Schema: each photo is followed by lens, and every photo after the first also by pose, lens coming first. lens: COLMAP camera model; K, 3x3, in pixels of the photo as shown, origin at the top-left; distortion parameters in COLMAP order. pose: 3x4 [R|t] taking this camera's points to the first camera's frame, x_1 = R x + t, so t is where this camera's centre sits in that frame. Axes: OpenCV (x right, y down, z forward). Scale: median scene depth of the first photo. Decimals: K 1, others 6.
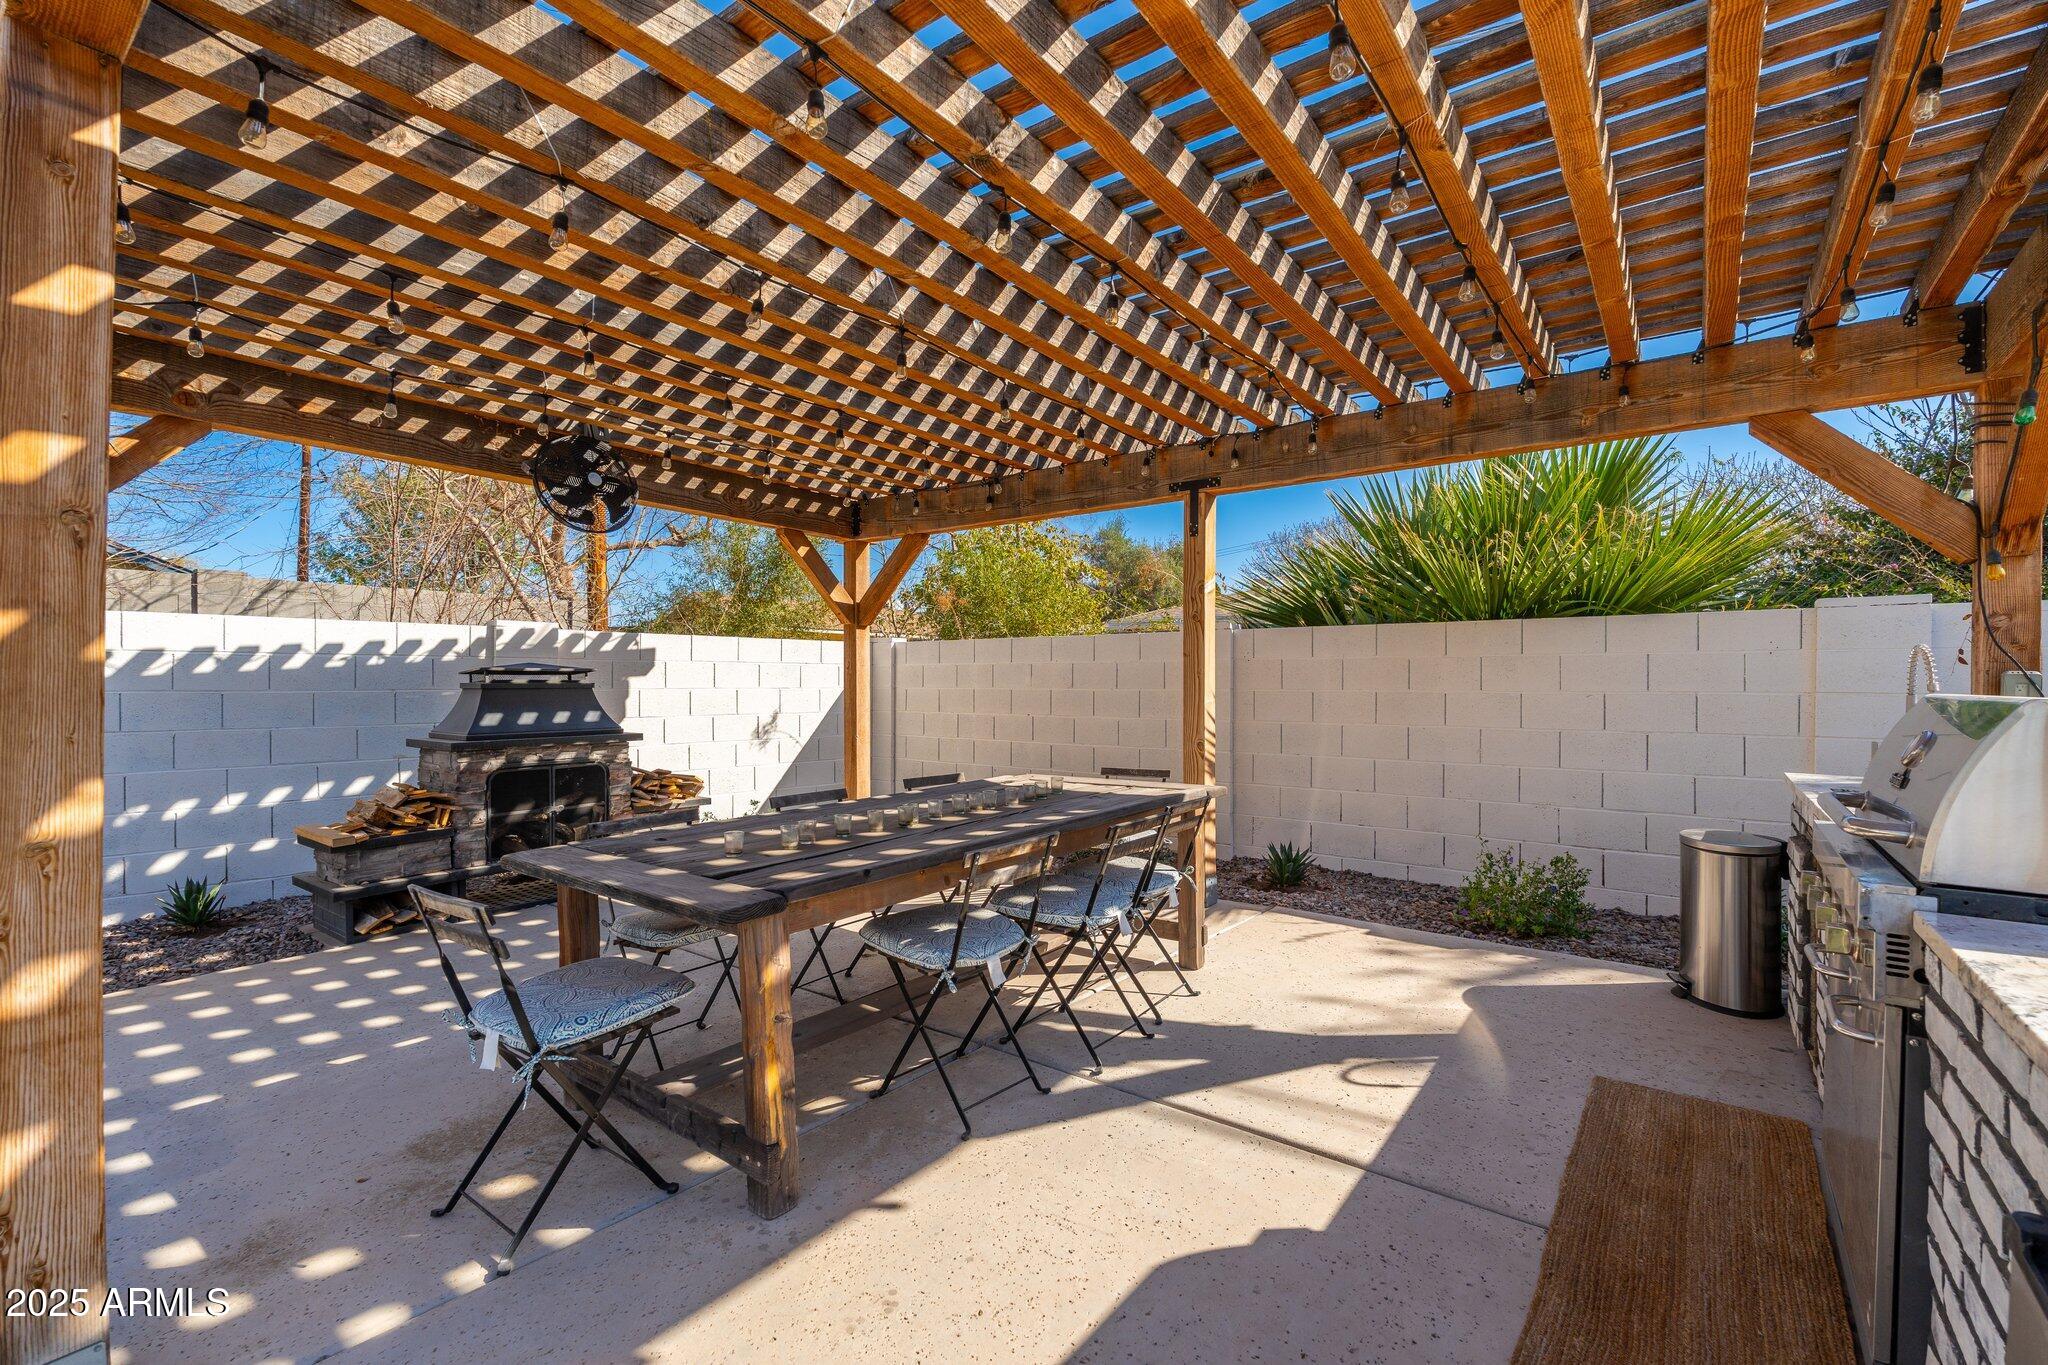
lens RADIAL K [[897.5, 0, 1024.1], [0, 897.5, 685.5], [0, 0, 1]] dist [-0.003167, 0.000090]
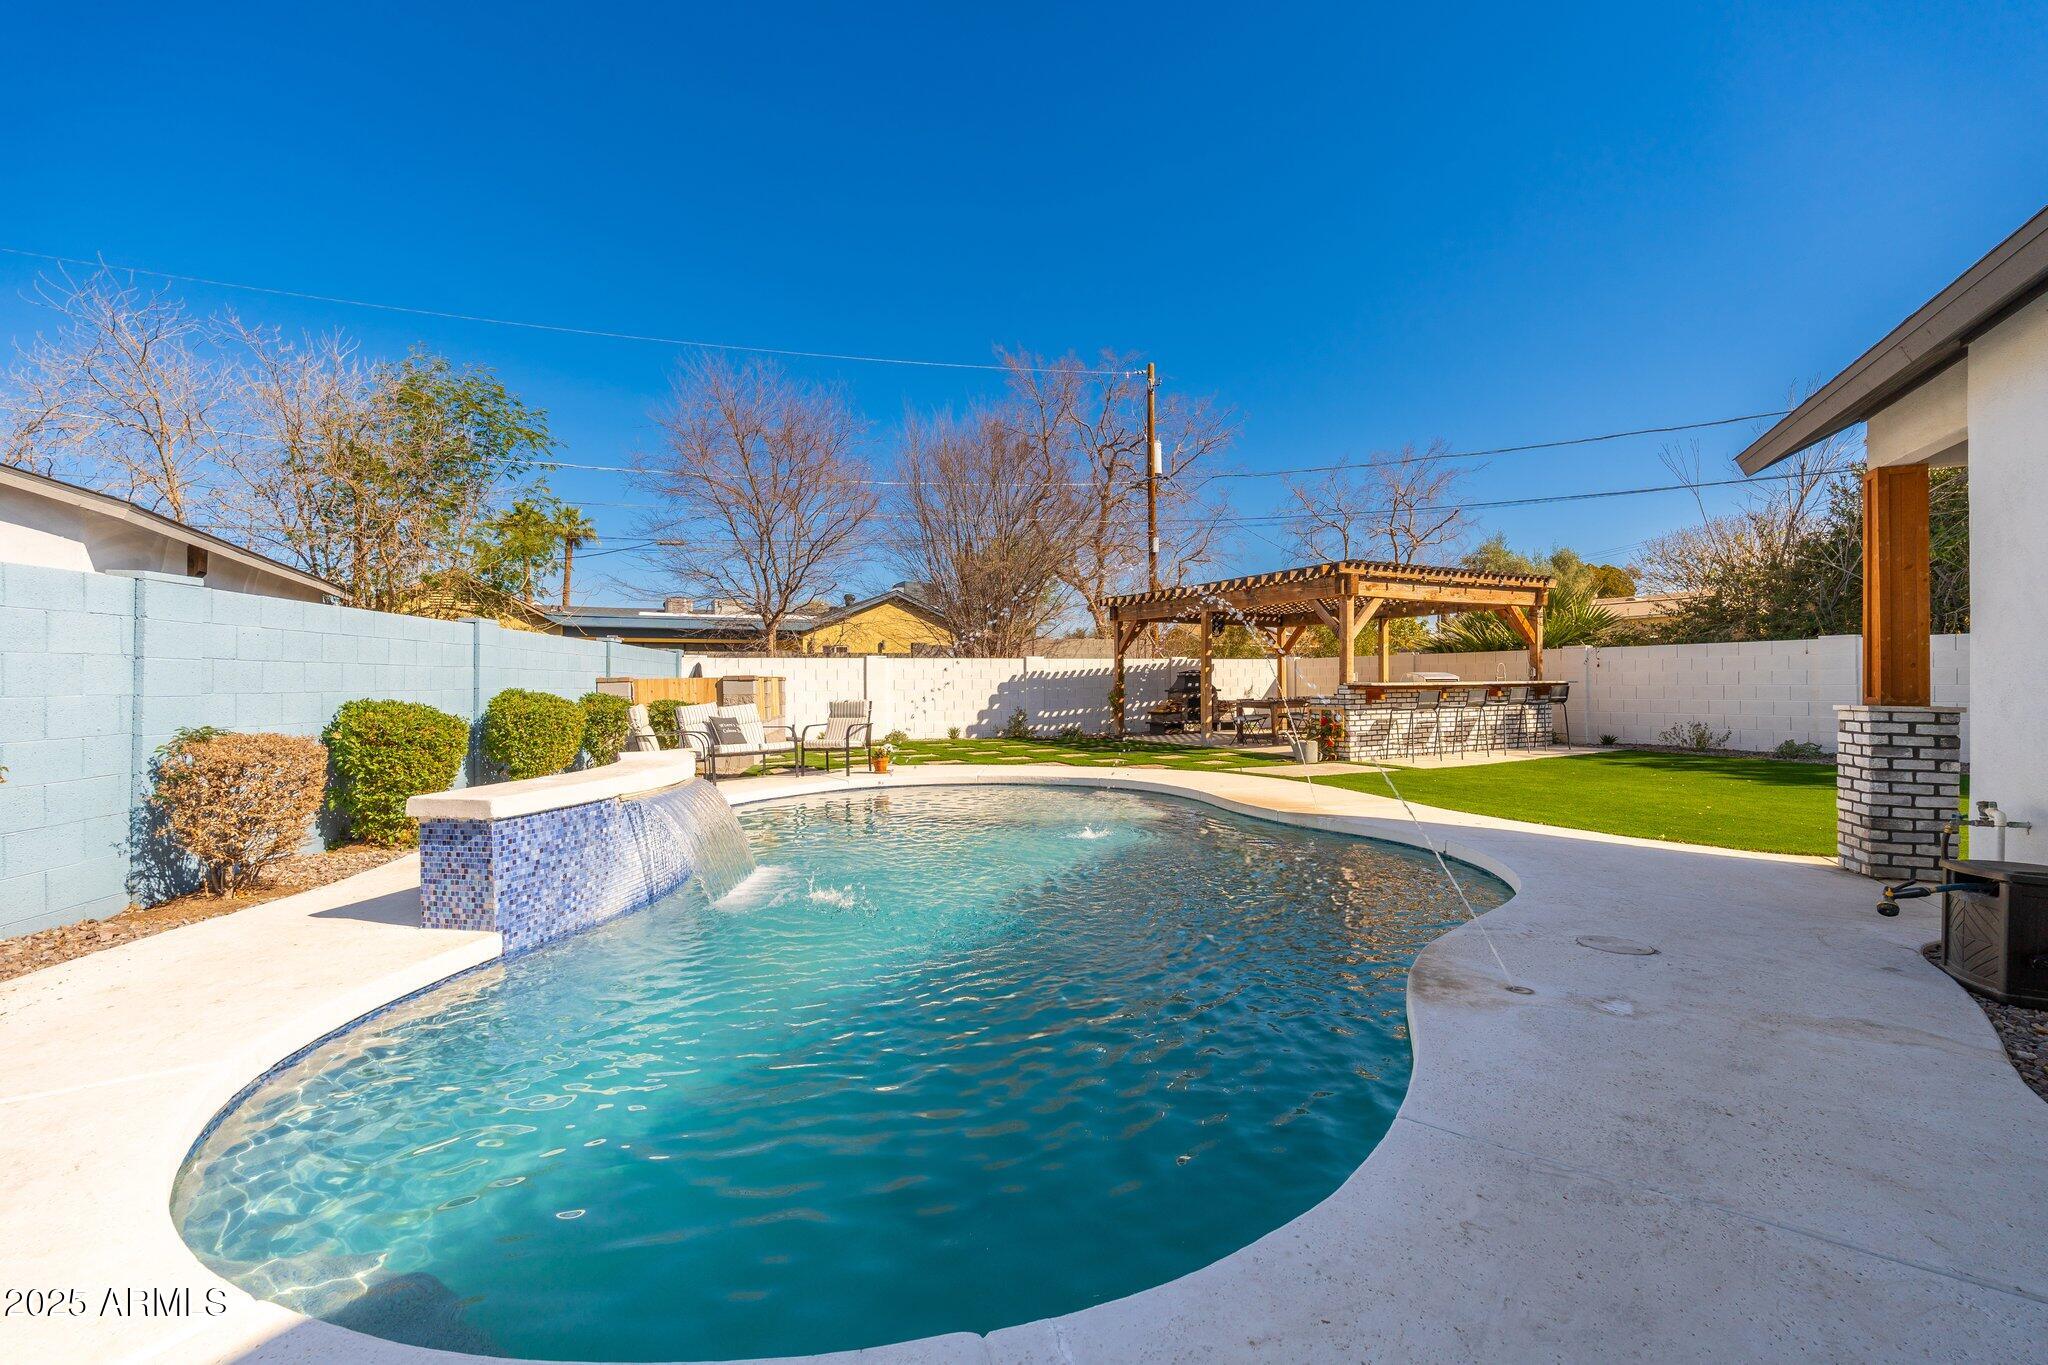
lens RADIAL K [[897.5, 0, 1022.5], [0, 897.5, 682.0], [0, 0, 1]] dist [-0.003167, 0.000090]
pose [[0.898138, -0.009331, -0.439614, 0.359525], [0.007102, 0.999952, -0.006714, 0.035811], [0.439655, 0.002908, 0.898162, -2.125543]]
